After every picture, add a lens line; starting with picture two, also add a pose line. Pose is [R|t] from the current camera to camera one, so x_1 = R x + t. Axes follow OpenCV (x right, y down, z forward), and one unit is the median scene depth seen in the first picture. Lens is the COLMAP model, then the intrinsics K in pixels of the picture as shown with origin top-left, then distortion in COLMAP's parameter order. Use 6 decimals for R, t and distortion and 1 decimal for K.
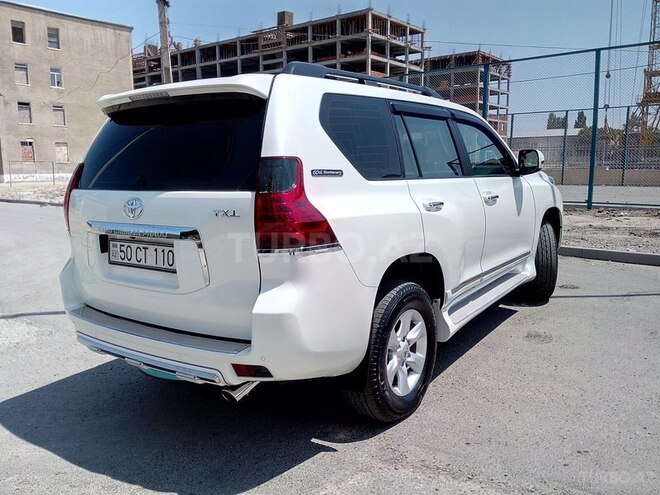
lens RADIAL K [[544.7, 0, 330.0], [0, 544.7, 247.5], [0, 0, 1]] dist [0.006326, -0.006418]
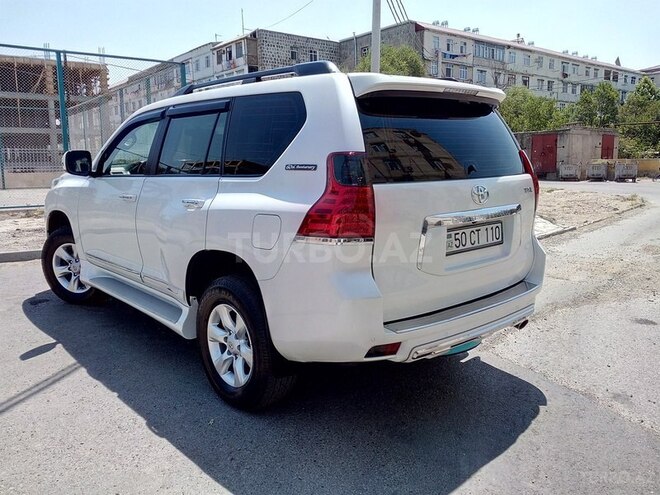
lens RADIAL K [[541.1, 0, 330.0], [0, 541.1, 247.5], [0, 0, 1]] dist [0.090409, -0.190237]
pose [[0.234223, -0.141662, 0.961806, -1.116323], [0.154900, 0.982126, 0.106933, -0.097443], [-0.959763, 0.123938, 0.251980, 0.768766]]
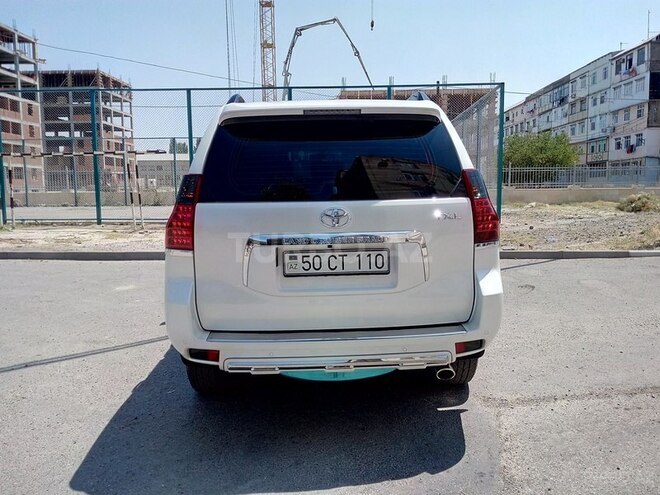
lens RADIAL K [[546.0, 0, 338.5], [0, 546.0, 237.0], [0, 0, 1]] dist [0.005304, -0.008740]
pose [[0.791511, -0.054752, 0.608697, -0.740556], [0.091037, 0.995430, -0.028840, -0.003448], [-0.604336, 0.078241, 0.792878, 0.133922]]
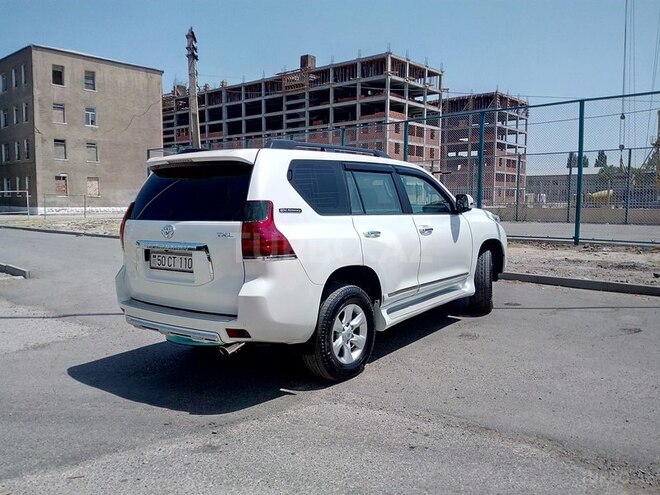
lens RADIAL K [[536.2, 0, 330.0], [0, 536.2, 247.5], [0, 0, 1]] dist [0.003158, -0.010382]
pose [[0.999306, 0.013170, -0.034832, 0.119658], [-0.015356, 0.997880, -0.063250, 0.047568], [0.033925, 0.063741, 0.997390, -0.388428]]
